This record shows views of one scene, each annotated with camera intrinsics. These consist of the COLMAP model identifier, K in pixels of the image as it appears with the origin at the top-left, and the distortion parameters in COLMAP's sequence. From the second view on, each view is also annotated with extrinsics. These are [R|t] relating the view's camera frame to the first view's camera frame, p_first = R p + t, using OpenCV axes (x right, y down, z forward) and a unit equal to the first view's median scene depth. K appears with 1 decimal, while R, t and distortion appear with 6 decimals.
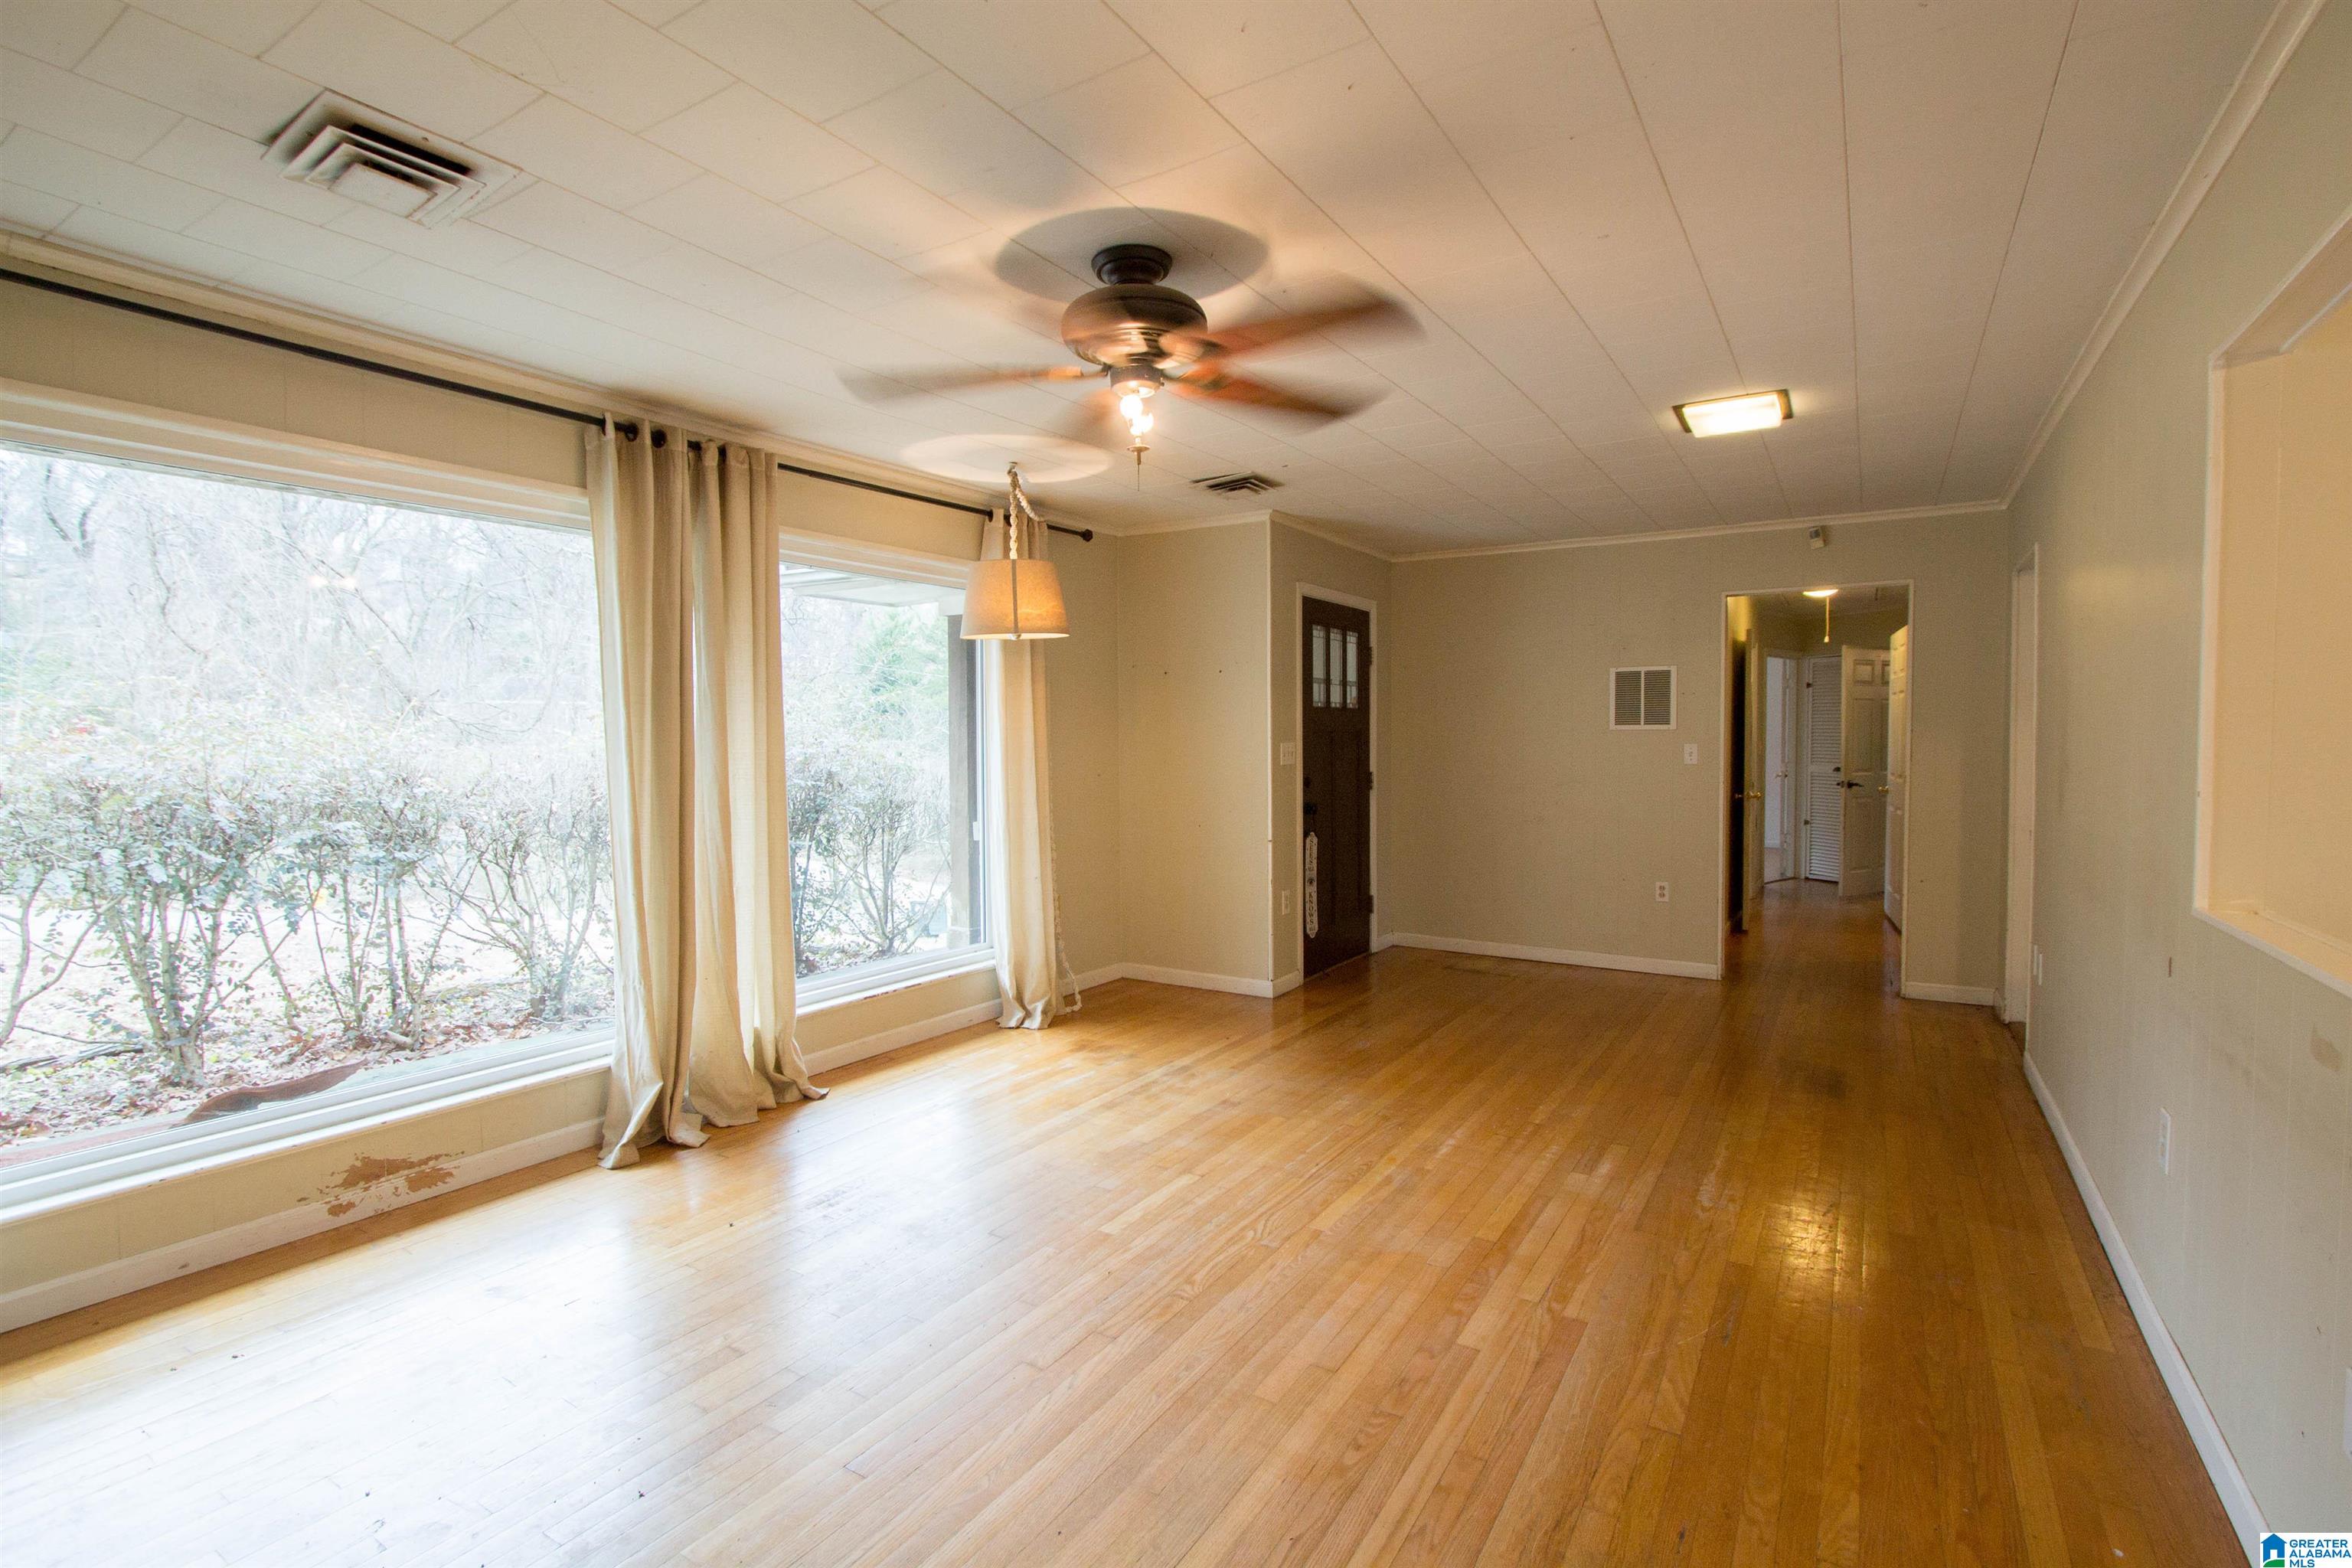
lens RADIAL K [[1091.5, 0, 1187.1], [0, 1091.5, 780.1], [0, 0, 1]] dist [-0.023487, 0.005329]
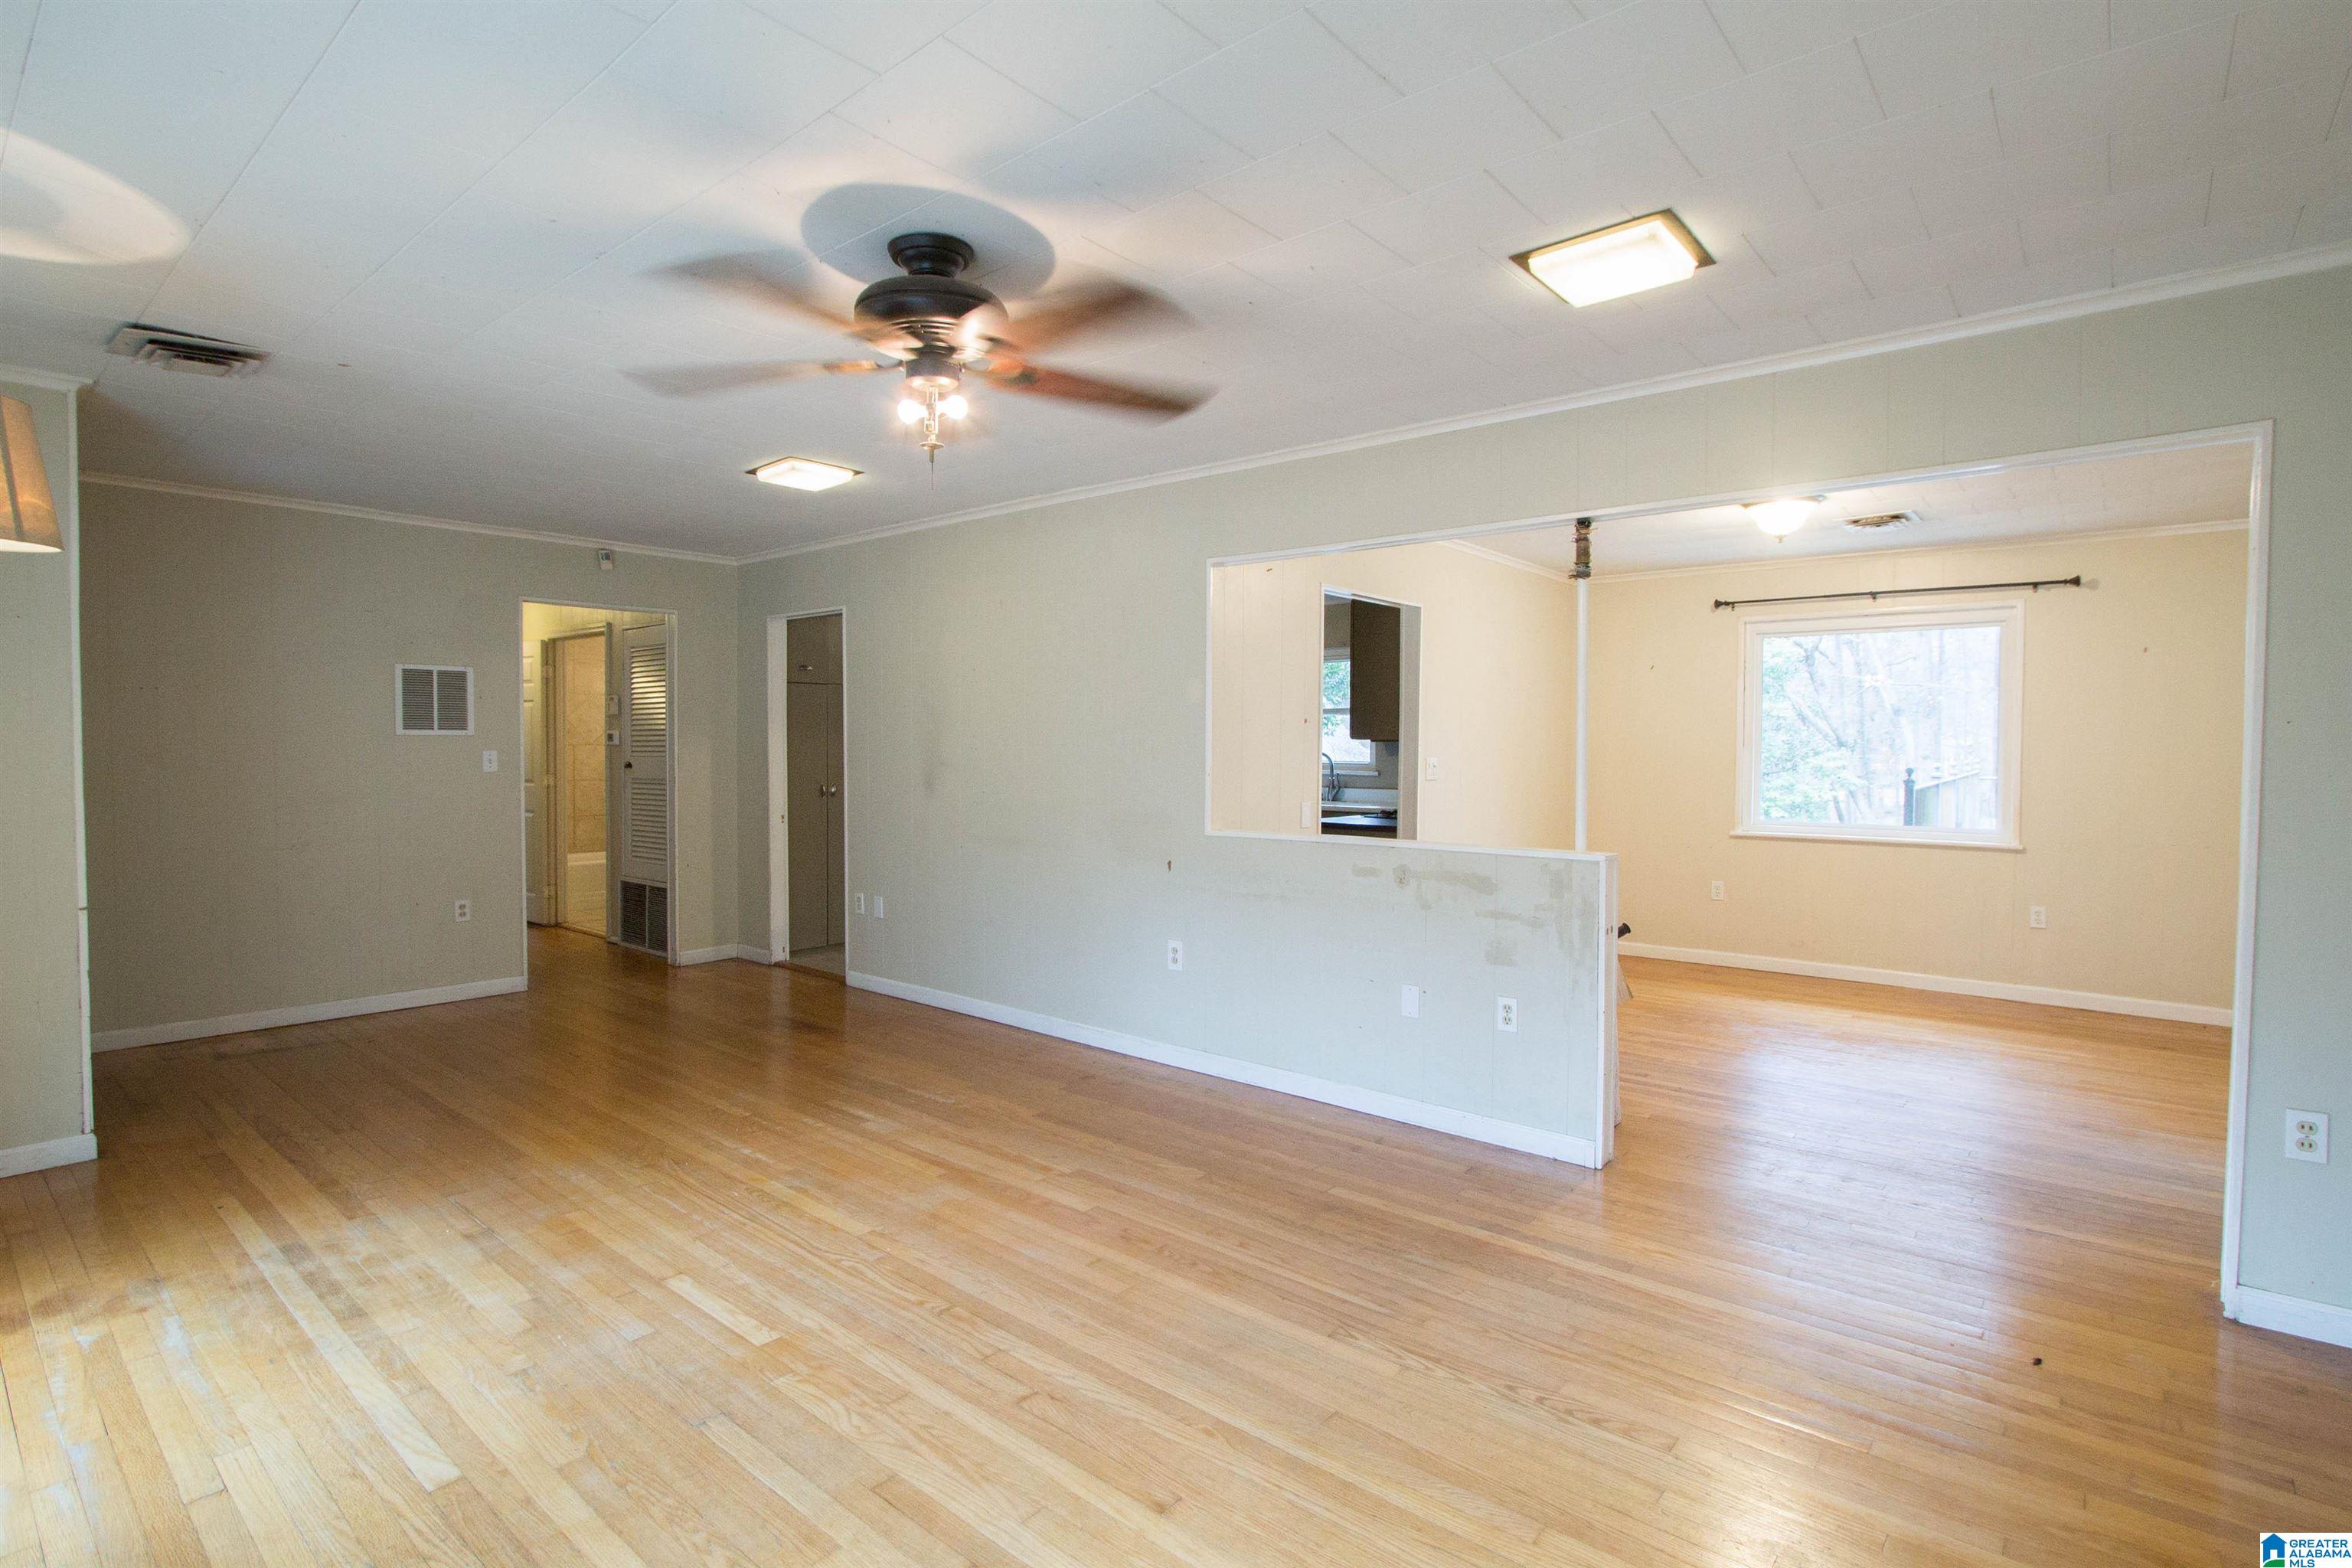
lens RADIAL K [[1091.5, 0, 1187.6], [0, 1091.5, 785.4], [0, 0, 1]] dist [-0.023487, 0.005329]
pose [[0.138157, -0.028069, 0.990013, -0.658647], [0.031077, 0.999229, 0.023994, -0.011548], [-0.989923, 0.027451, 0.138923, 0.445957]]
